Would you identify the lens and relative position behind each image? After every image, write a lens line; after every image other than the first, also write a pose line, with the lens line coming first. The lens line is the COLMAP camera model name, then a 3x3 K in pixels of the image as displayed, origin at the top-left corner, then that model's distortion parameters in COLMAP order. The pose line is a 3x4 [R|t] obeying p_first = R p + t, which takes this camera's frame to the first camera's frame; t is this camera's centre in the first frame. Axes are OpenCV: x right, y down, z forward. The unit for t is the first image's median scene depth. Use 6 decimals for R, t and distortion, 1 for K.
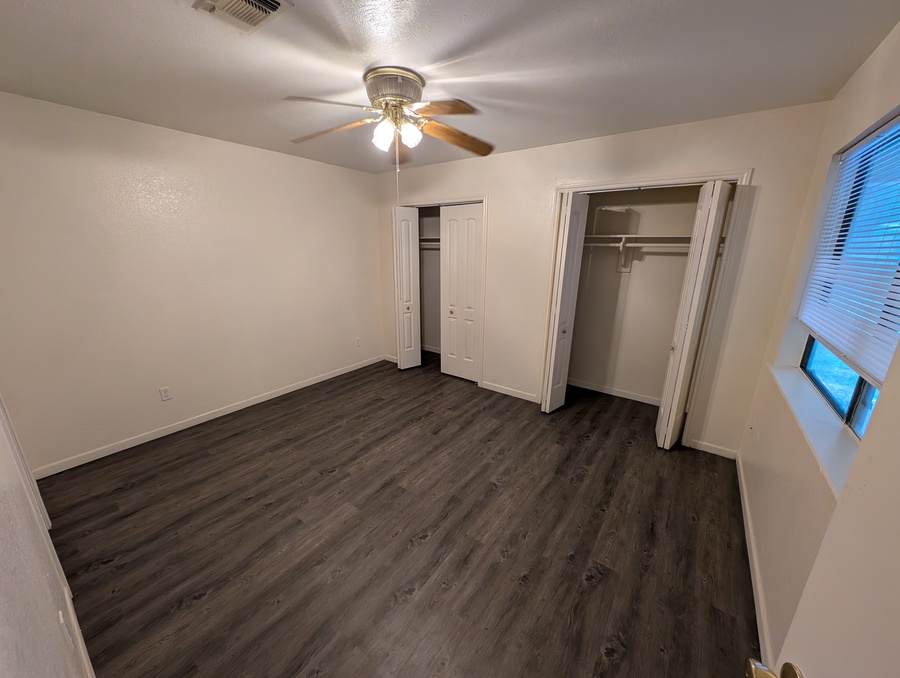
lens RADIAL K [[339.5, 0, 449.8], [0, 339.5, 340.6], [0, 0, 1]] dist [0.005194, -0.003021]
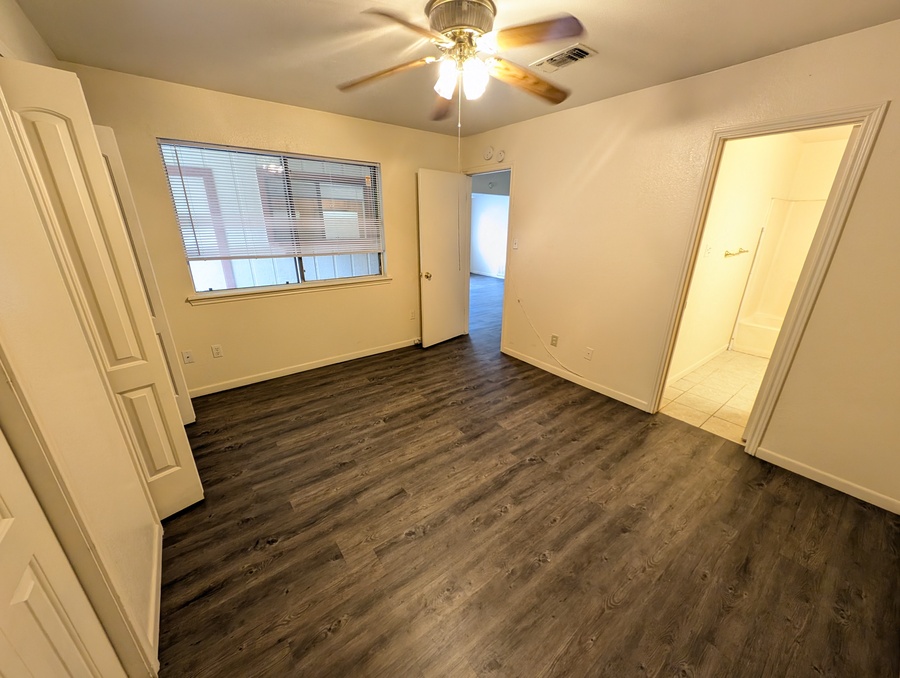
lens RADIAL K [[339.5, 0, 448.2], [0, 339.5, 341.2], [0, 0, 1]] dist [0.005194, -0.003021]
pose [[-0.959120, -0.112320, 0.259754, -0.340346], [0.056486, 0.823414, 0.564622, -0.435237], [-0.277304, 0.556213, -0.783409, 1.656999]]
